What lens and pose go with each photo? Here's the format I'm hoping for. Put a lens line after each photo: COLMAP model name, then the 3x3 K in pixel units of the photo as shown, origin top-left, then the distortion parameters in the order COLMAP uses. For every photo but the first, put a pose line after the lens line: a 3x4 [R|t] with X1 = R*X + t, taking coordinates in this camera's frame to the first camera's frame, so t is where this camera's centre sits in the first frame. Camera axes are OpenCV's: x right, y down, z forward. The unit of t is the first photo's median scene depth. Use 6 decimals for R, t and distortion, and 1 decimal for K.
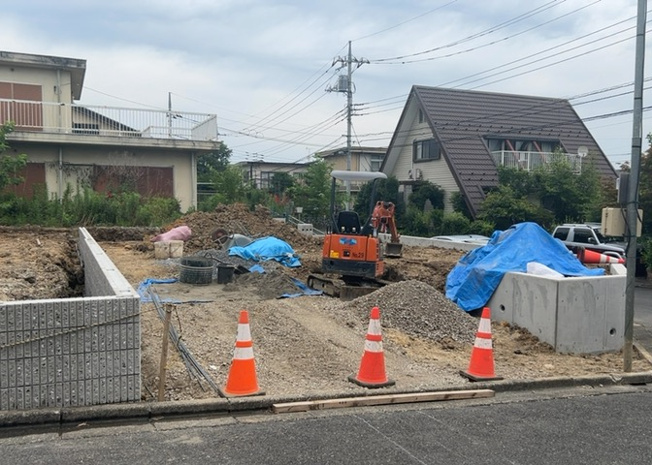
lens RADIAL K [[591.3, 0, 326.0], [0, 591.3, 232.5], [0, 0, 1]] dist [0.082055, -0.139217]
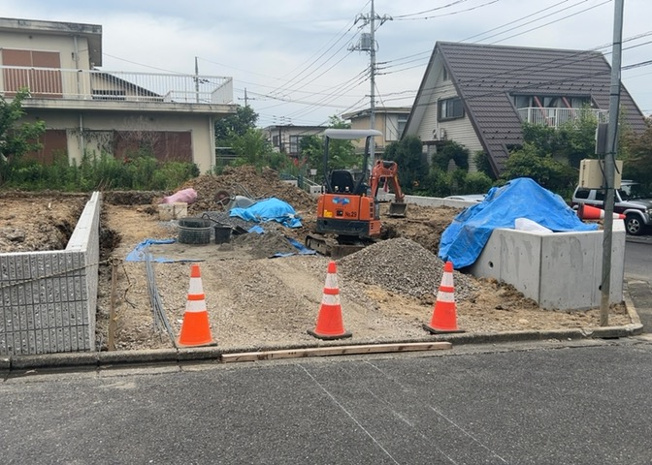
lens RADIAL K [[591.3, 0, 326.0], [0, 591.3, 232.5], [0, 0, 1]] dist [0.082055, -0.139217]
pose [[0.997962, -0.009991, -0.063024, 0.075073], [0.013776, 0.998108, 0.059916, 0.008847], [0.062307, -0.060662, 0.996212, -0.000839]]
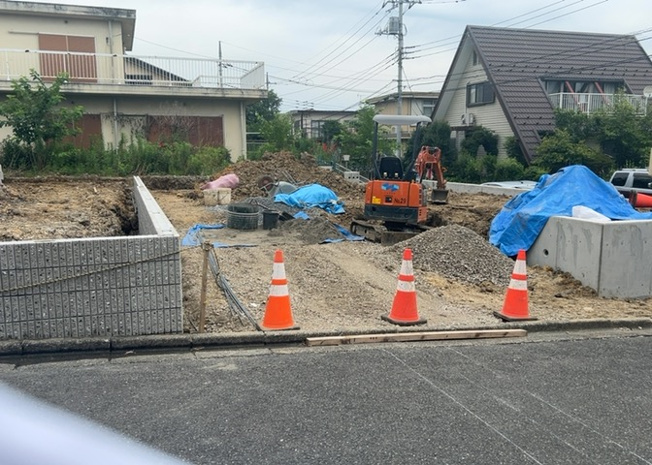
lens RADIAL K [[591.3, 0, 326.0], [0, 591.3, 232.5], [0, 0, 1]] dist [0.082055, -0.139217]
pose [[0.996016, -0.000075, -0.089177, 0.018559], [0.007619, 0.996415, 0.084255, 0.006646], [0.088851, -0.084599, 0.992446, -0.010857]]
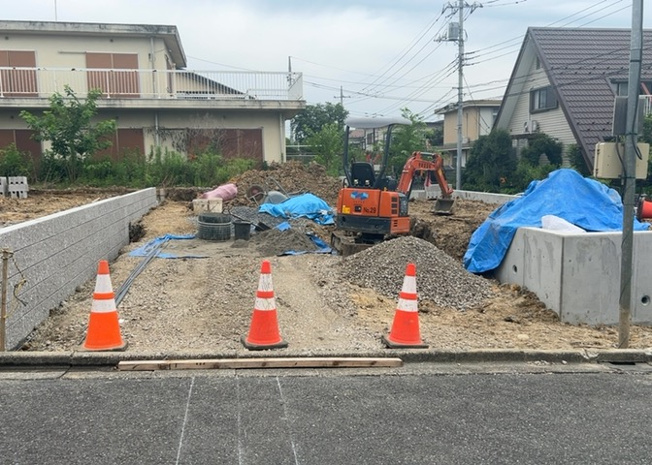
lens RADIAL K [[591.3, 0, 326.0], [0, 591.3, 232.5], [0, 0, 1]] dist [0.082055, -0.139217]
pose [[0.970464, 0.004096, -0.241210, 0.210734], [0.010541, 0.998181, 0.059359, 0.017926], [0.241014, -0.060148, 0.968656, 0.091377]]
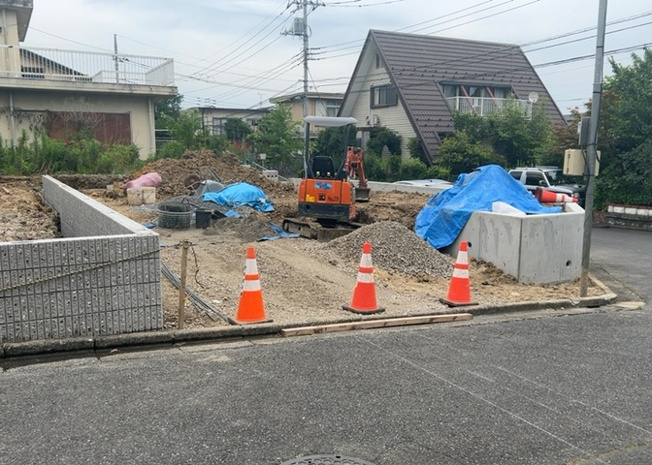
lens RADIAL K [[591.3, 0, 326.0], [0, 591.3, 232.5], [0, 0, 1]] dist [0.082055, -0.139217]
pose [[0.996515, -0.018439, 0.081345, -0.044255], [0.011233, 0.996042, 0.088169, 0.005889], [-0.082649, -0.086948, 0.992779, -0.040991]]
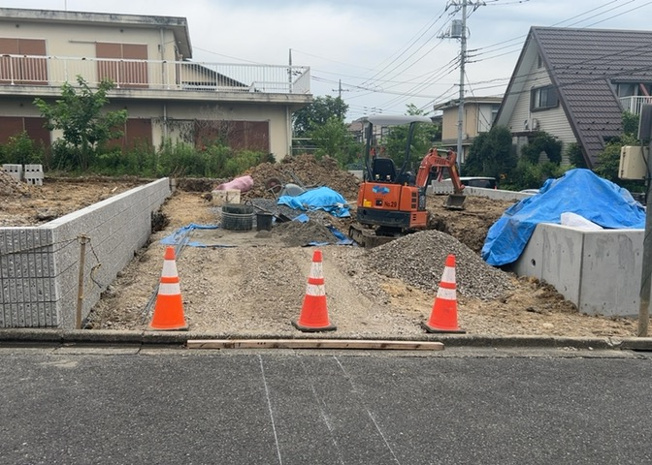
lens RADIAL K [[591.3, 0, 326.0], [0, 591.3, 232.5], [0, 0, 1]] dist [0.082055, -0.139217]
pose [[0.973622, 0.024641, -0.226831, 0.171022], [-0.008613, 0.997412, 0.071381, 0.016725], [0.228003, -0.067545, 0.971315, 0.044414]]
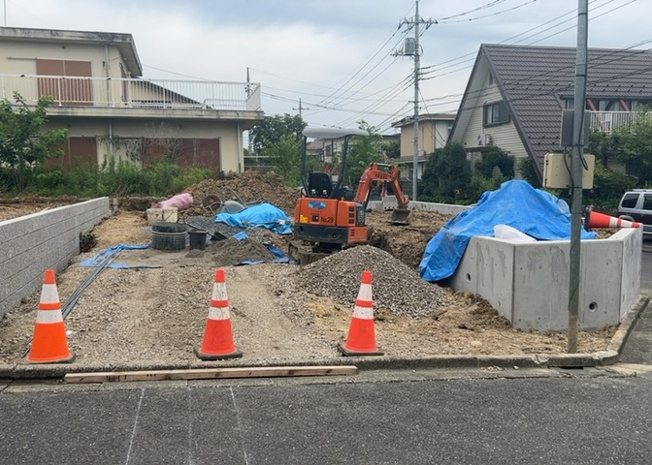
lens RADIAL K [[591.3, 0, 326.0], [0, 591.3, 232.5], [0, 0, 1]] dist [0.082055, -0.139217]
pose [[0.984832, -0.000537, -0.173509, 0.212939], [0.007659, 0.999155, 0.040379, 0.021338], [0.173341, -0.041096, 0.984004, 0.093813]]
